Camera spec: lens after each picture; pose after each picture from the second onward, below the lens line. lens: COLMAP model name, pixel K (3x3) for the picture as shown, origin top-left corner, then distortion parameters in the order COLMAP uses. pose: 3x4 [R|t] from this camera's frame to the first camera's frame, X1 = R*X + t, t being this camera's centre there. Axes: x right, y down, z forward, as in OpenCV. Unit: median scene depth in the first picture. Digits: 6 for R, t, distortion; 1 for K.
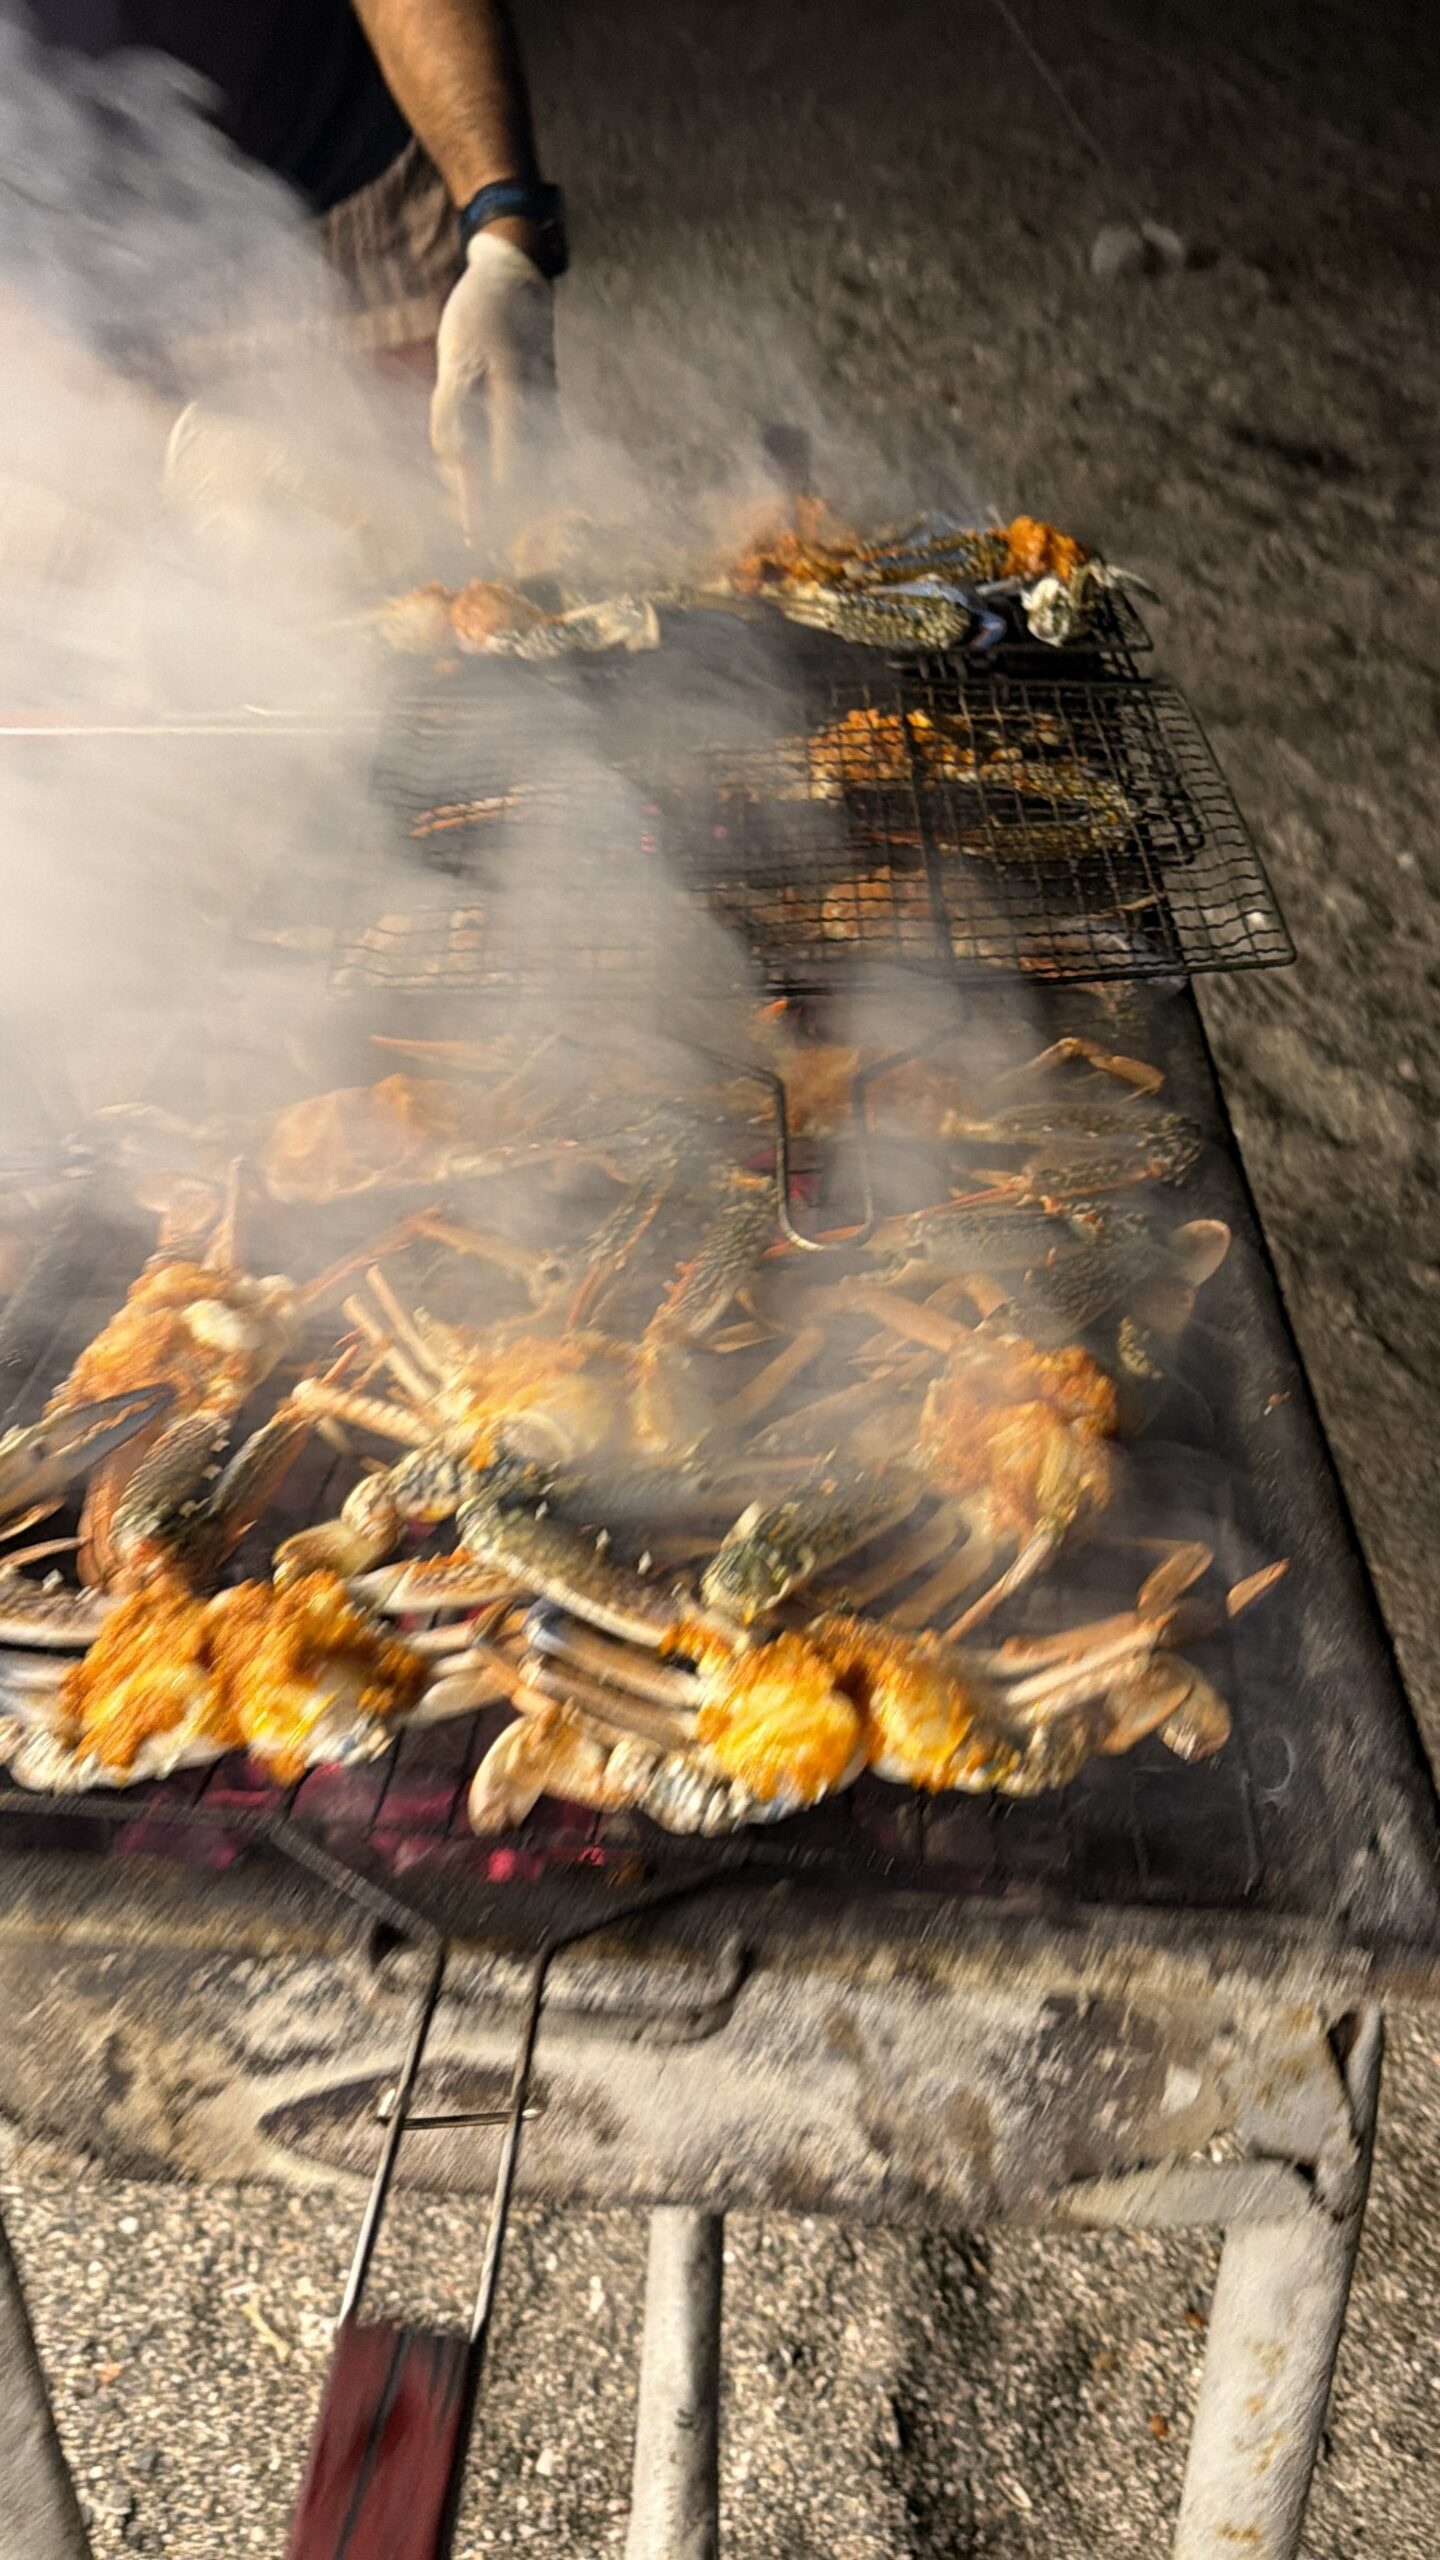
lens RADIAL K [[2189.3, 0, 713.4], [0, 2189.3, 1282.1], [0, 0, 1]] dist [-0.010877, -0.009233]
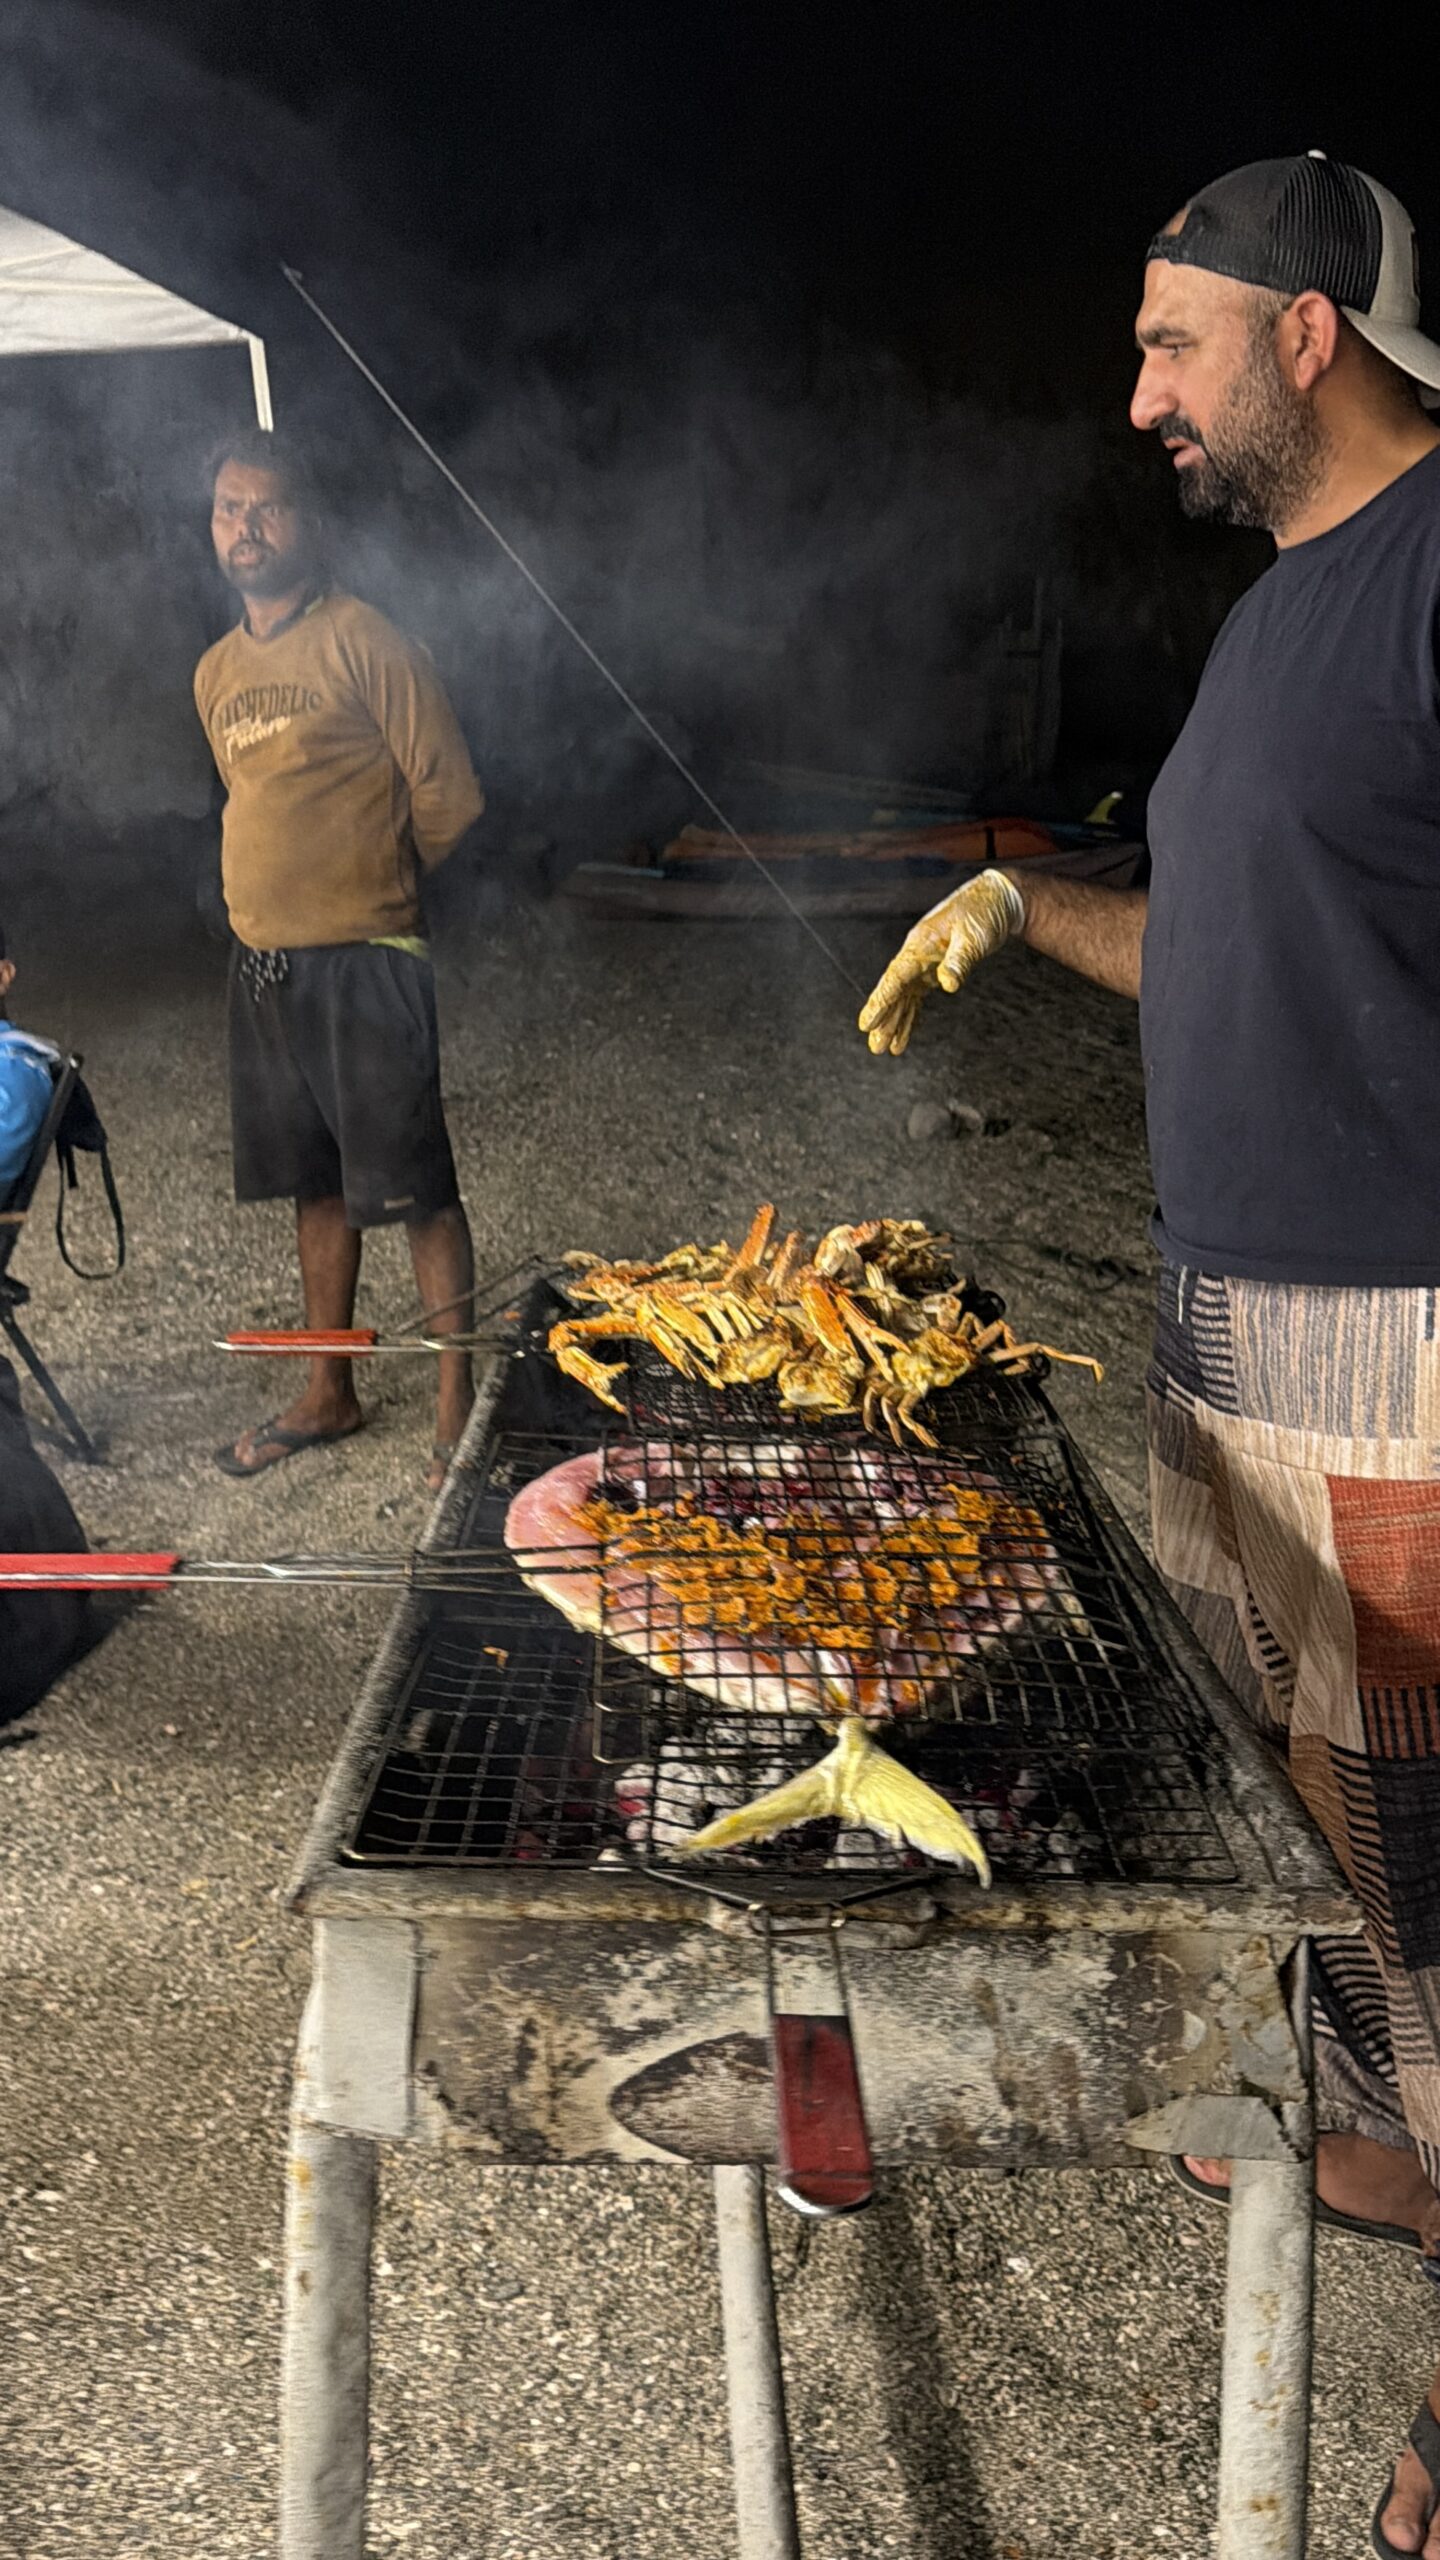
lens RADIAL K [[2189.3, 0, 722.0], [0, 2189.3, 1275.9], [0, 0, 1]] dist [-0.010877, -0.009233]
pose [[0.996077, -0.002722, 0.088447, -0.266146], [0.035682, 0.927017, -0.373319, 0.429651], [-0.080976, 0.375011, 0.923477, -0.650641]]
